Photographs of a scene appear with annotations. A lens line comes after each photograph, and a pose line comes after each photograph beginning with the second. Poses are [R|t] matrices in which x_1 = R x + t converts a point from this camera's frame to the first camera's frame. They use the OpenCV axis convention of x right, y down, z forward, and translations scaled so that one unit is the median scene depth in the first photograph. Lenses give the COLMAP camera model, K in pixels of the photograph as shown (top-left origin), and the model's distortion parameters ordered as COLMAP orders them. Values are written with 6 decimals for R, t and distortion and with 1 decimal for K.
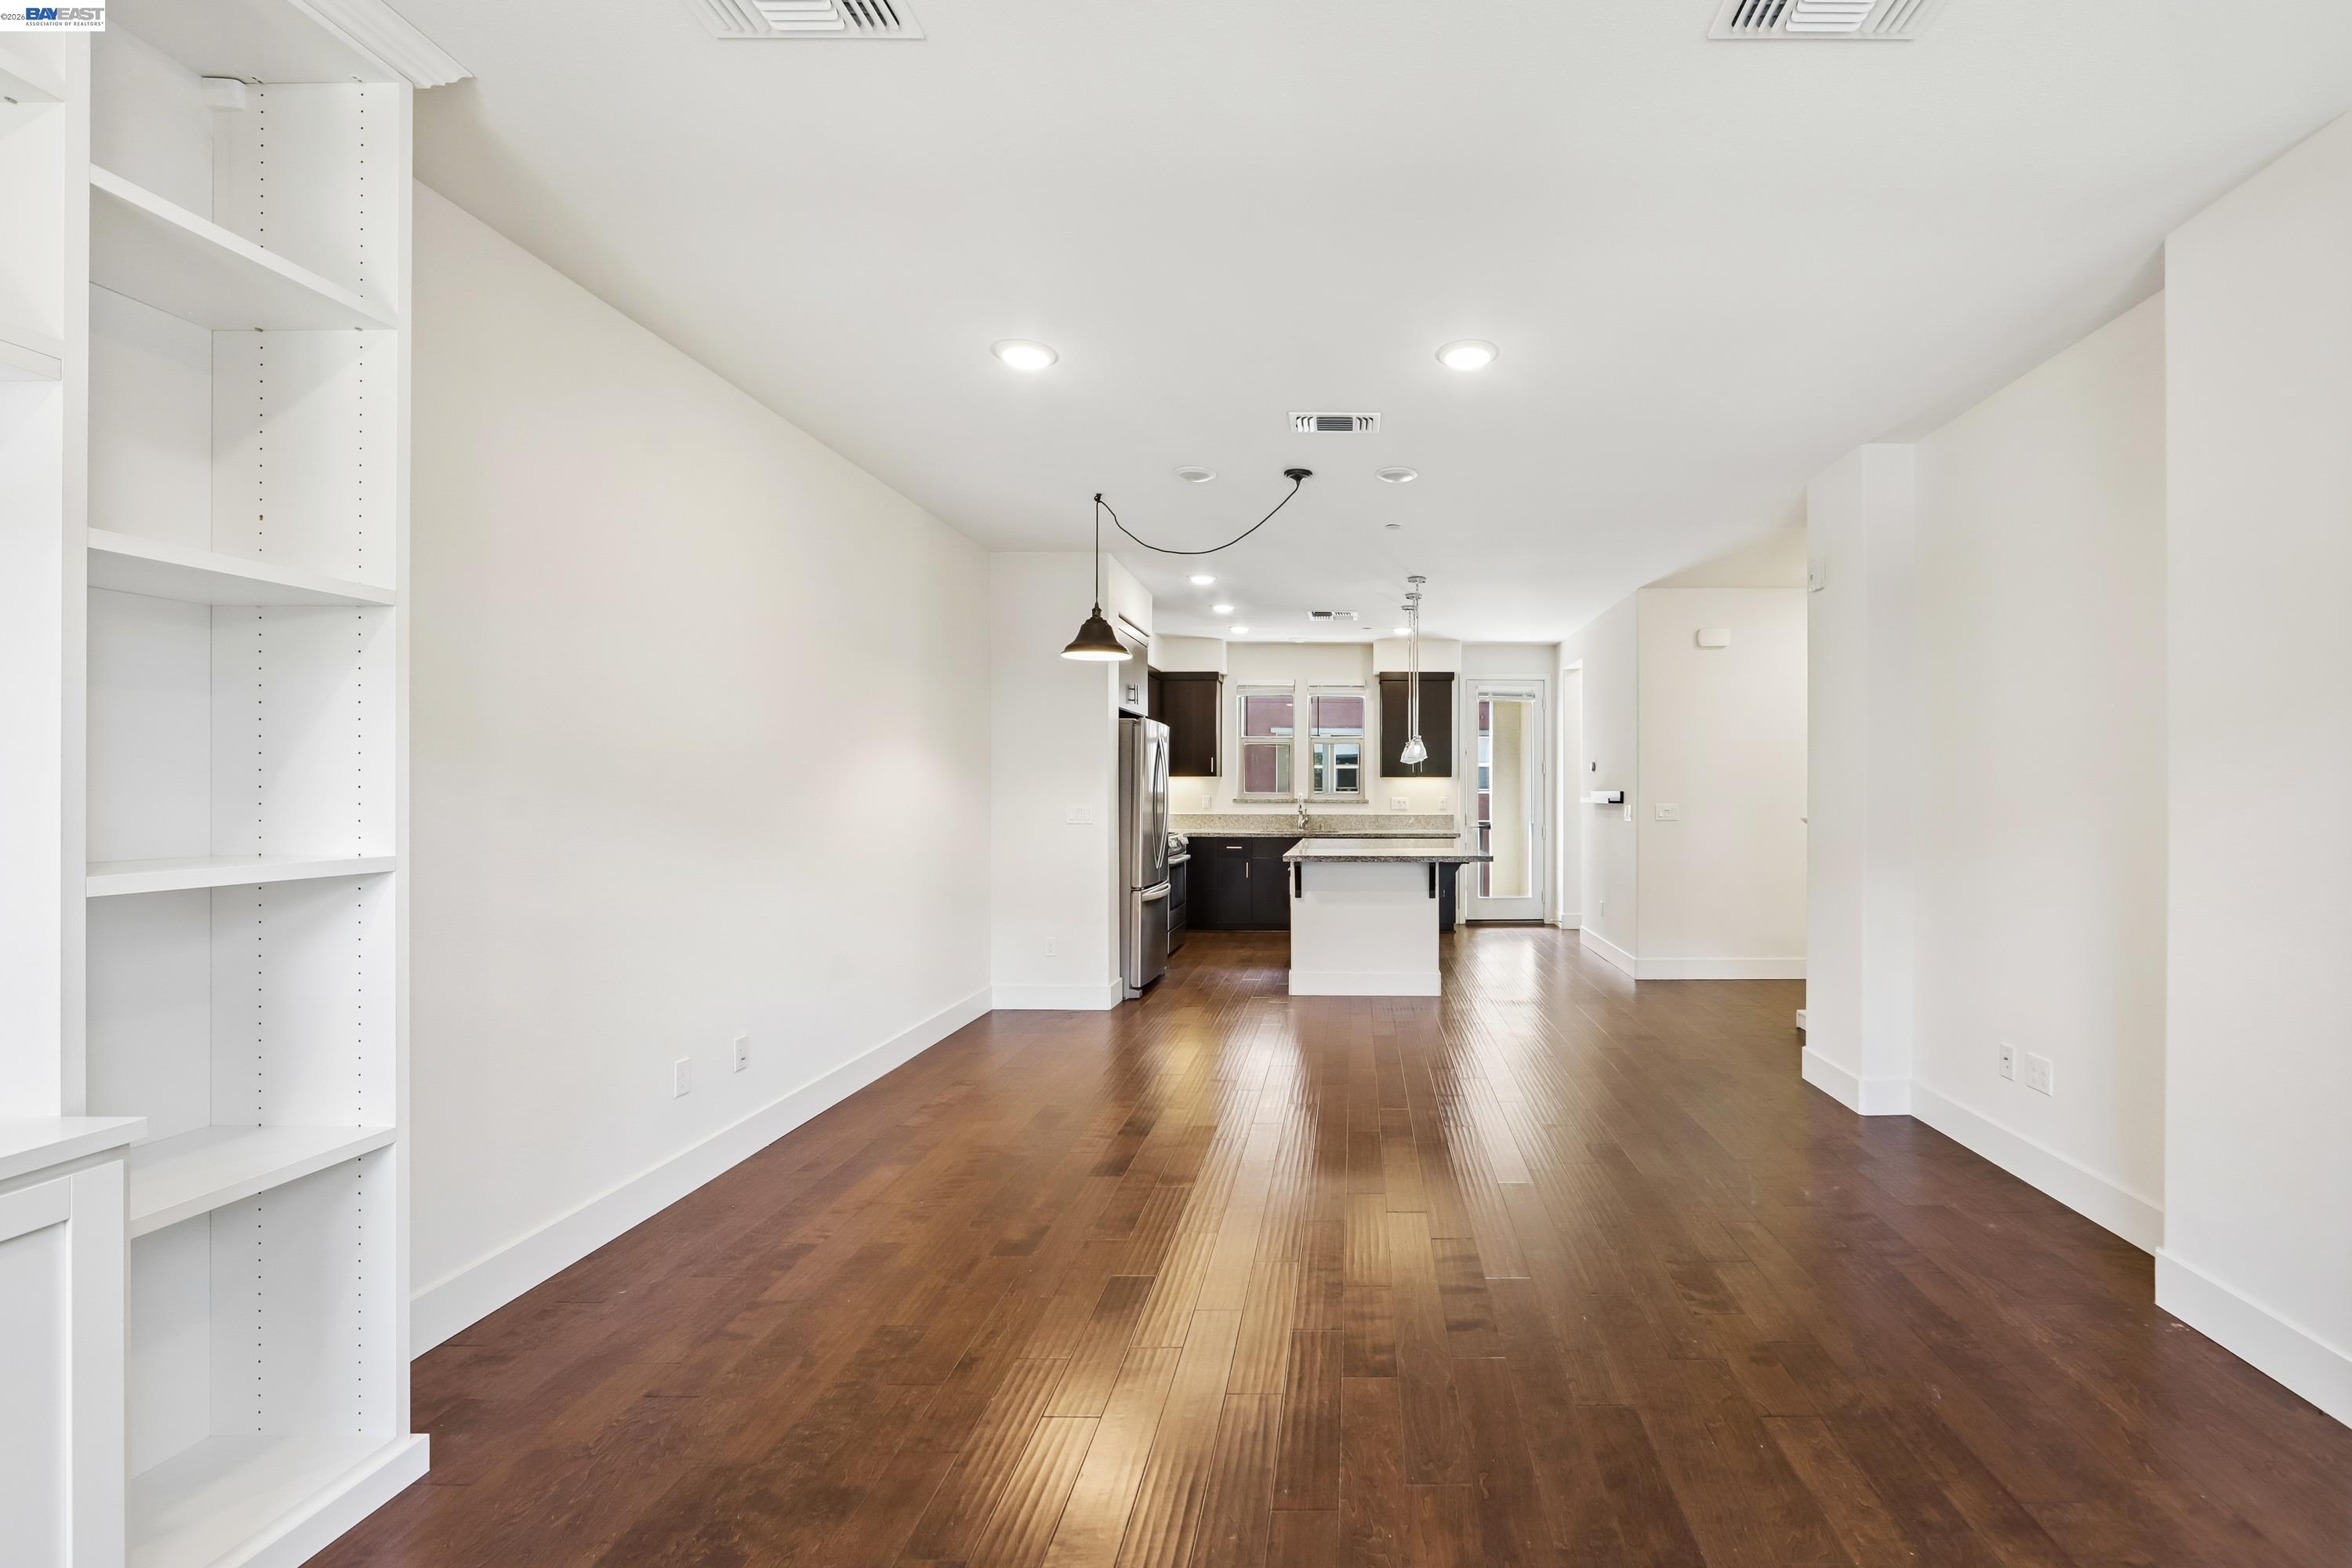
lens RADIAL K [[1003.8, 0, 1312.8], [0, 1003.8, 782.8], [0, 0, 1]] dist [0.003083, 0.000261]
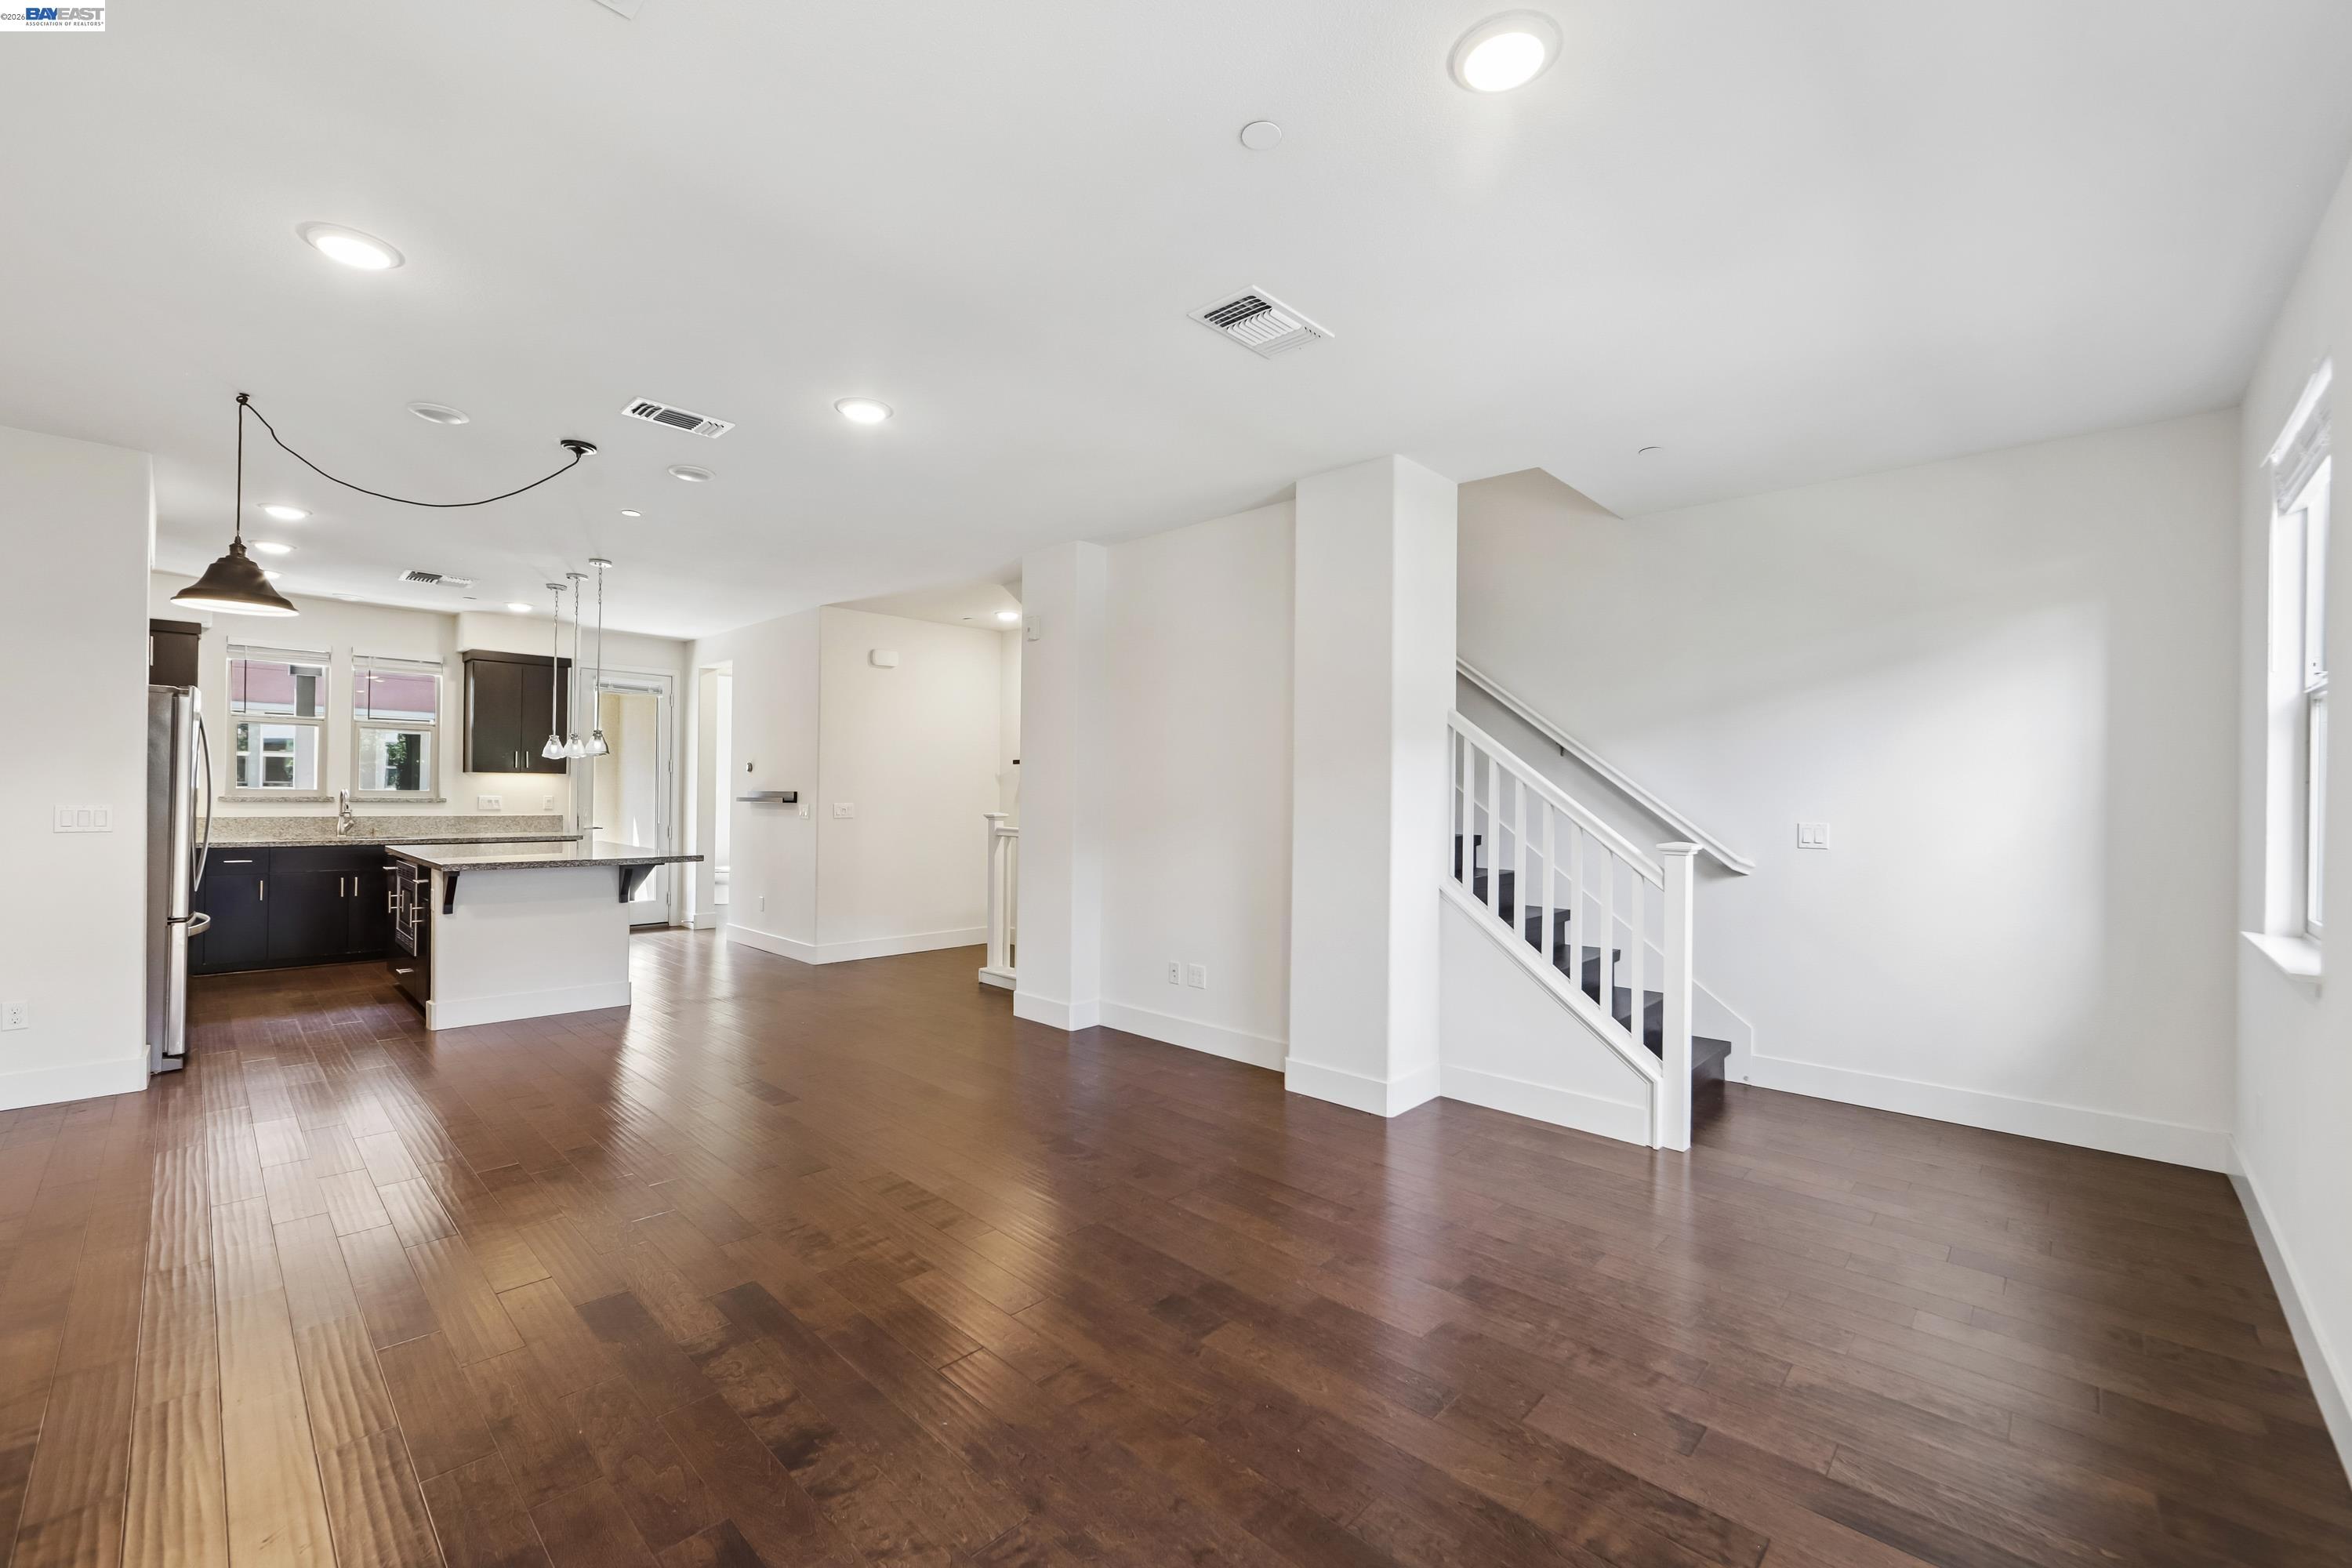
lens RADIAL K [[944.9, 0, 1197.8], [0, 944.9, 785.8], [0, 0, 1]] dist [-0.007388, 0.000171]
pose [[0.698593, 0.013069, 0.715399, -0.097184], [-0.014773, 0.999883, -0.003840, -0.000103], [-0.715366, -0.007886, 0.698705, -0.006601]]
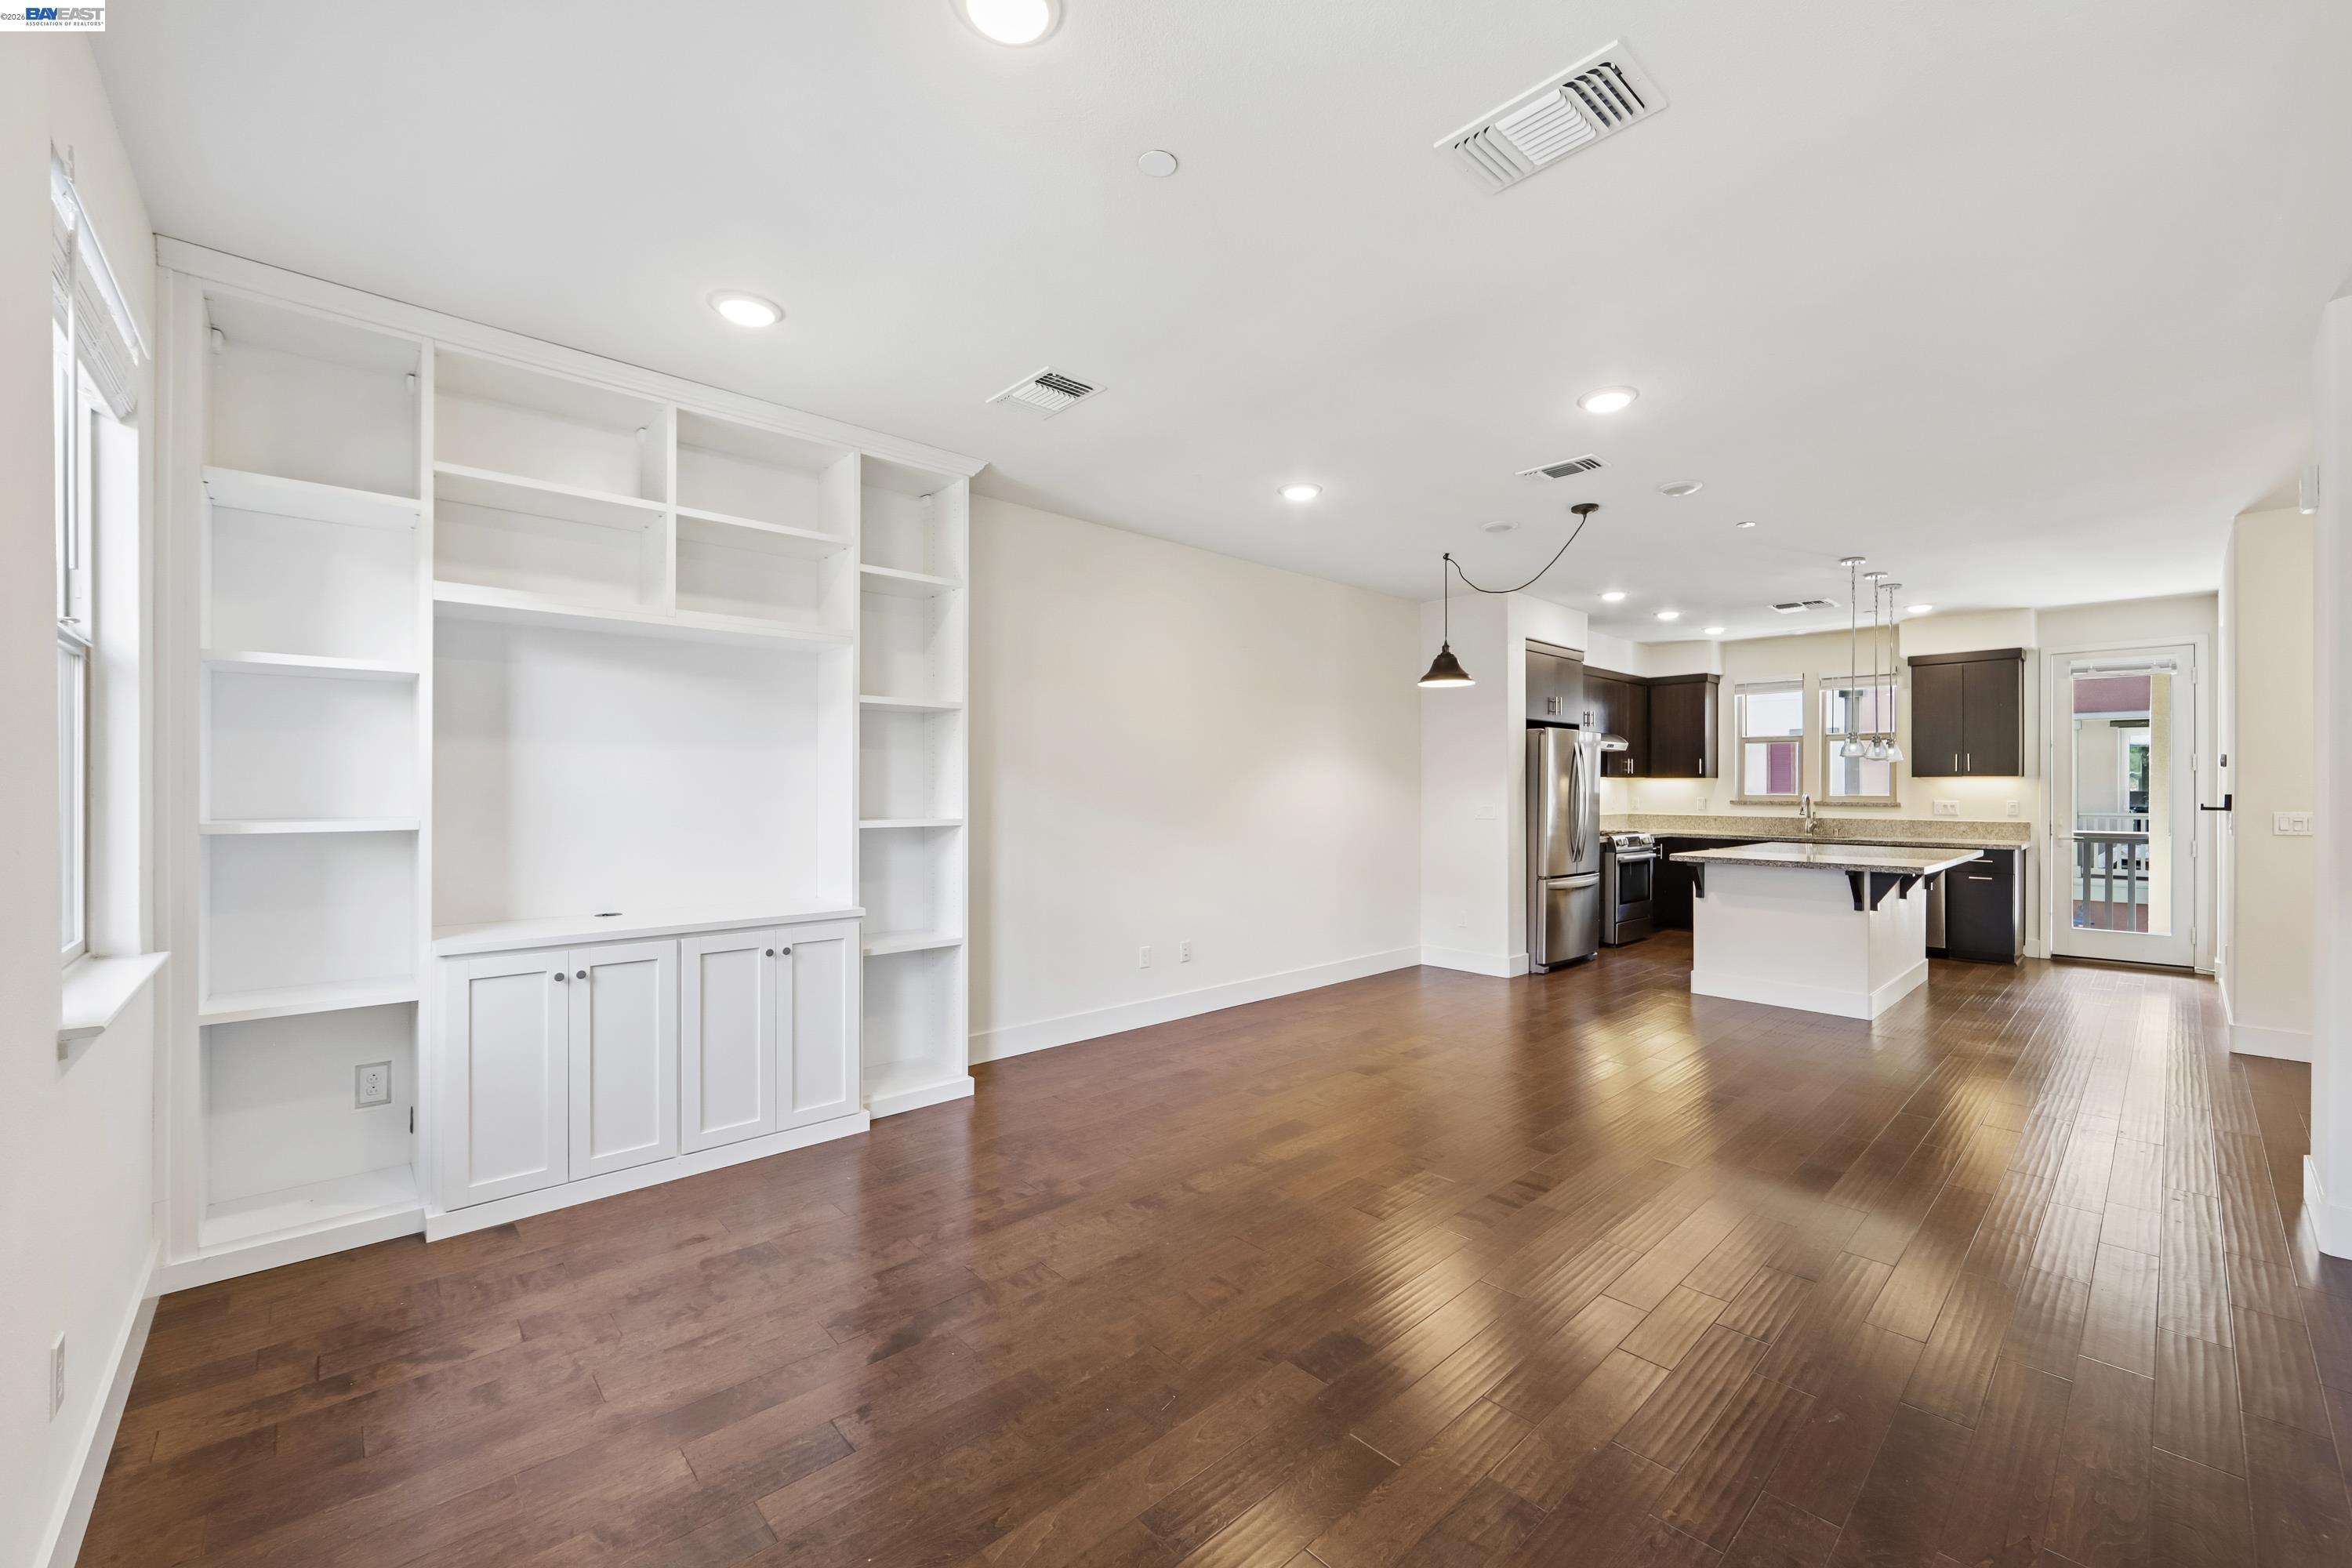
lens RADIAL K [[944.9, 0, 1197.8], [0, 944.9, 785.8], [0, 0, 1]] dist [-0.007388, 0.000171]
pose [[0.669469, -0.001964, -0.742838, 0.361920], [0.002833, 0.999996, -0.000091, 0.000267], [0.742835, -0.002043, 0.669472, -0.010472]]
